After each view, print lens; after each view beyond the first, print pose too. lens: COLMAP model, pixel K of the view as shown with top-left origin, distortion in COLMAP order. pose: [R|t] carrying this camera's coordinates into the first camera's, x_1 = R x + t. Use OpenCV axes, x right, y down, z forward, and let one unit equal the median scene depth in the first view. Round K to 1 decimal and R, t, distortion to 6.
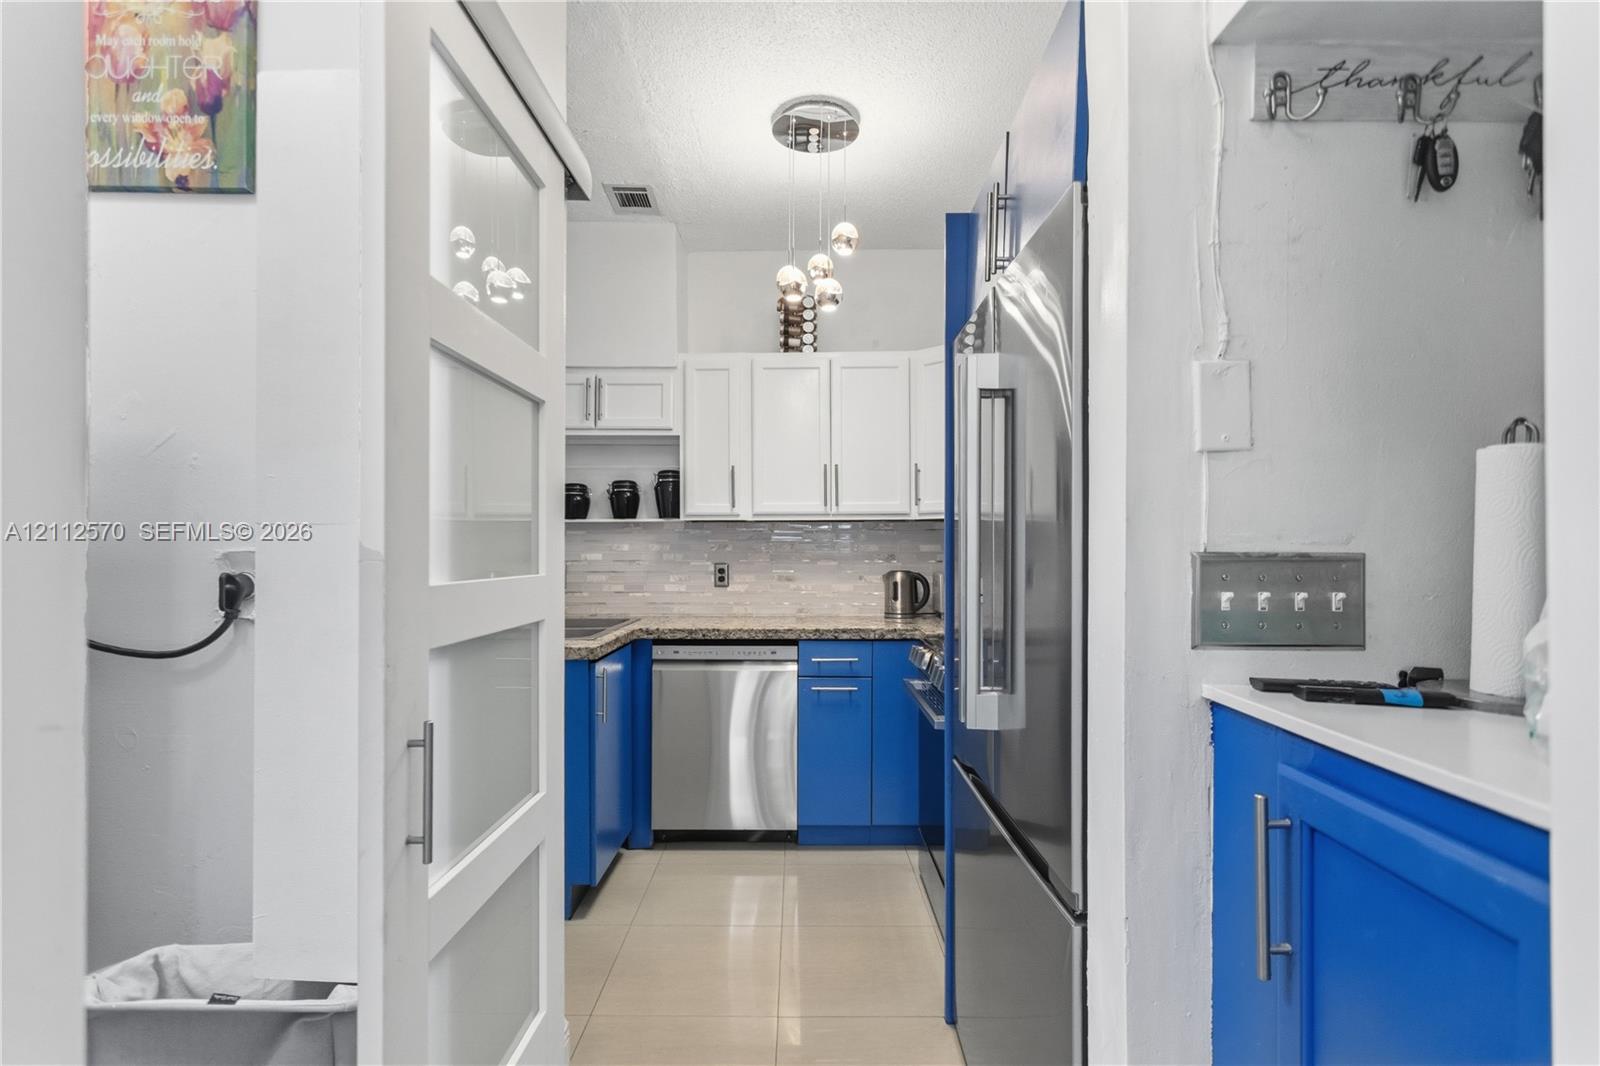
lens RADIAL K [[787.9, 0, 794.7], [0, 787.9, 543.8], [0, 0, 1]] dist [0.003698, 0.000364]
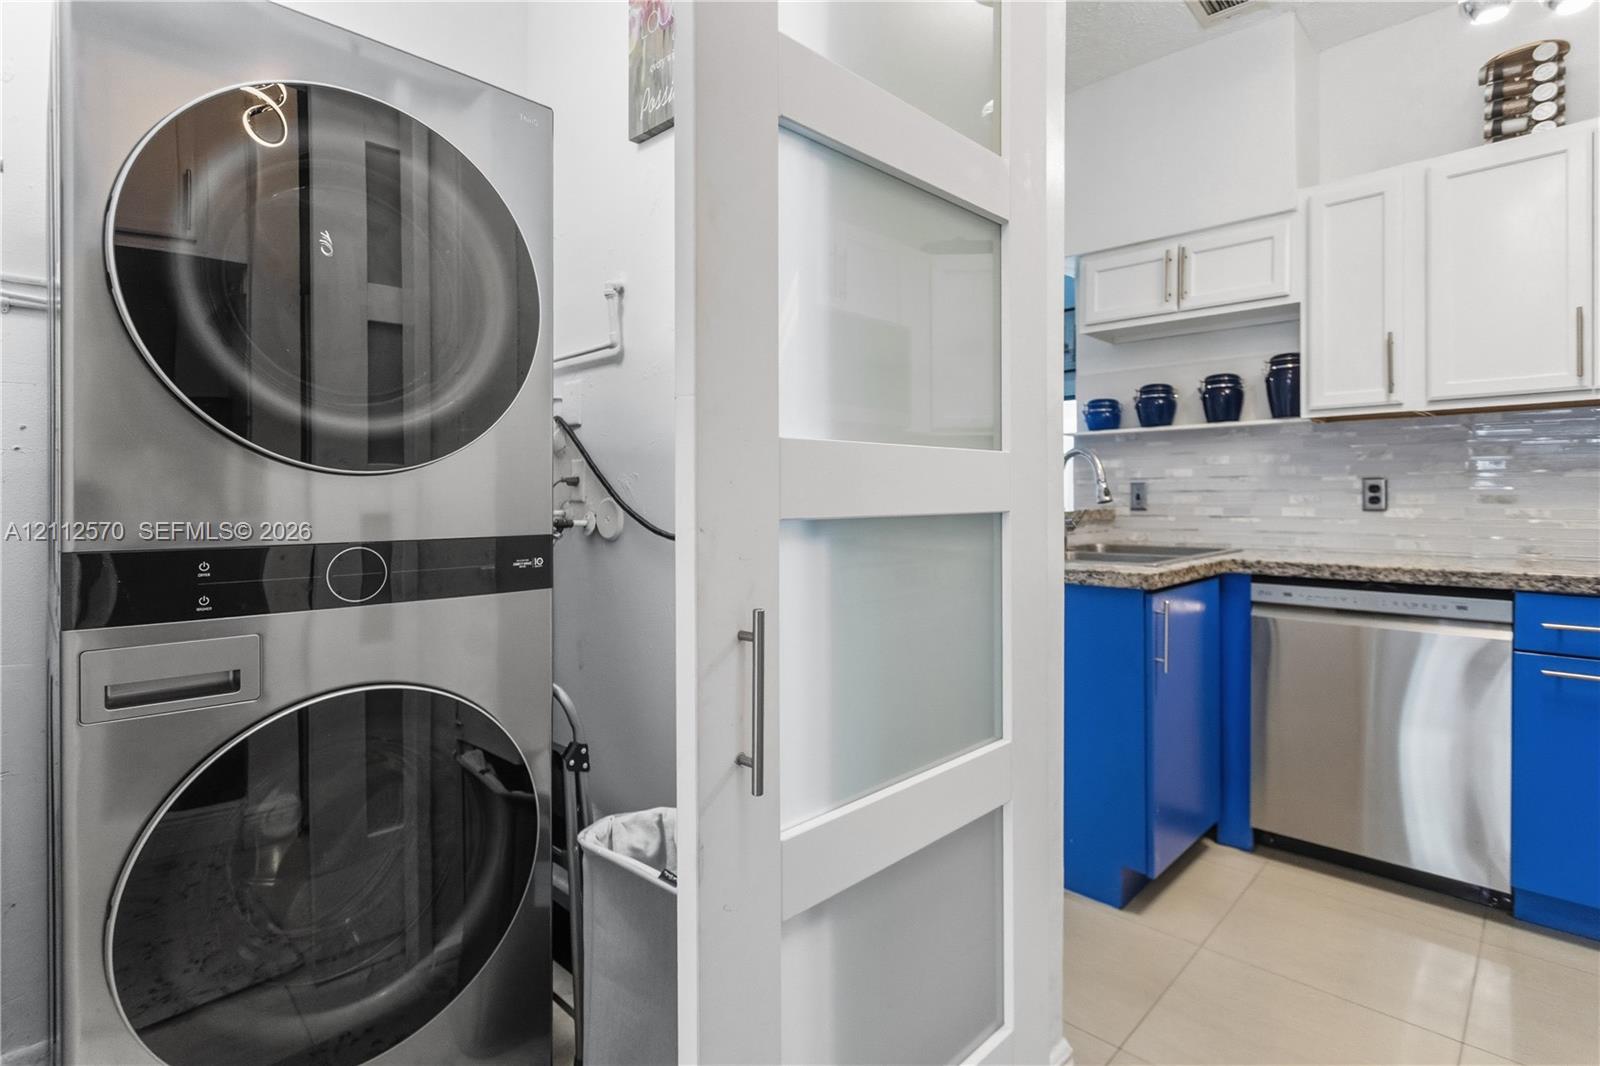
lens RADIAL K [[791.4, 0, 802.5], [0, 791.4, 502.0], [0, 0, 1]] dist [0.004989, -0.000200]
pose [[0.723761, 0.001652, -0.690048, 0.030439], [0.010527, 0.999854, 0.013434, 0.036714], [0.689970, -0.016987, 0.723639, 0.157200]]
